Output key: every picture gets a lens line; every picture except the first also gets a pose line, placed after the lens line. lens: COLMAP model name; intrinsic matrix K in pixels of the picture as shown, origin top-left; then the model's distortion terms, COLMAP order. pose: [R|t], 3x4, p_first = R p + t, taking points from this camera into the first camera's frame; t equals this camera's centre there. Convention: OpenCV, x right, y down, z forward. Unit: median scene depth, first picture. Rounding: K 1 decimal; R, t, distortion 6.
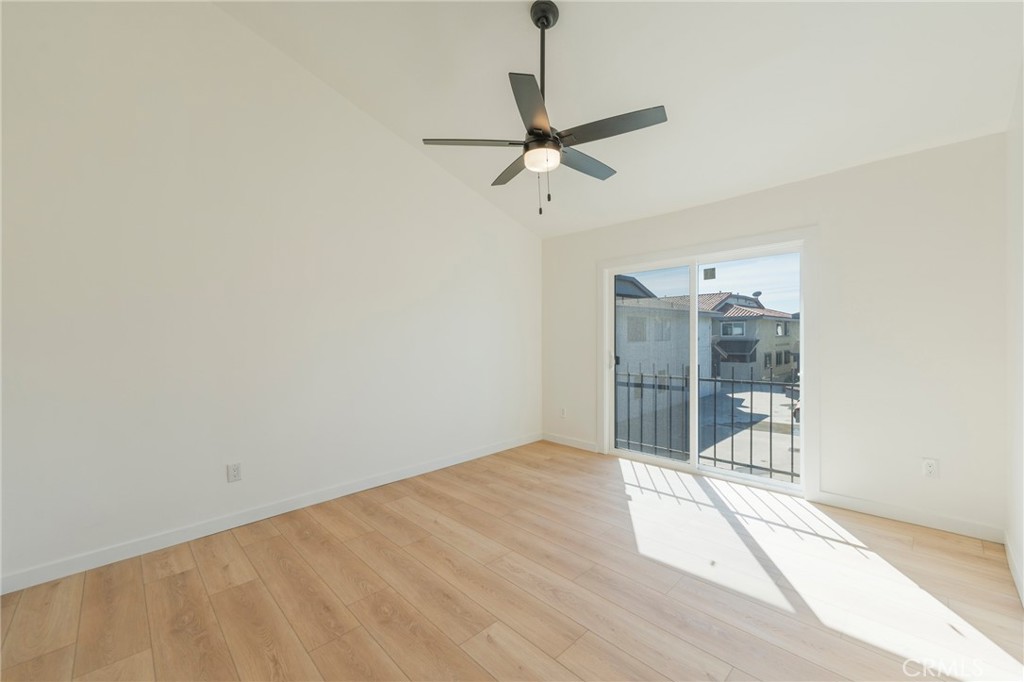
lens RADIAL K [[416.3, 0, 513.6], [0, 416.3, 333.5], [0, 0, 1]] dist [-0.000434, -0.000303]
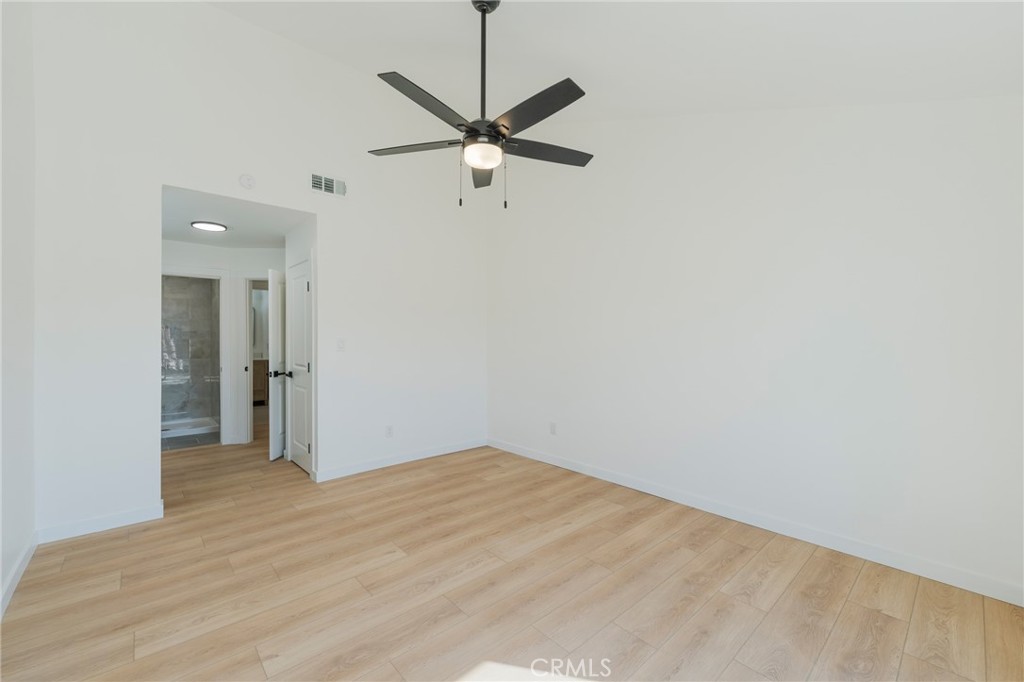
lens RADIAL K [[416.3, 0, 513.6], [0, 416.3, 333.5], [0, 0, 1]] dist [-0.000434, -0.000303]
pose [[-0.039227, 0.004667, -0.999219, 0.881303], [-0.000361, 0.999989, 0.004685, -0.018392], [0.999230, 0.000545, -0.039225, 0.957724]]
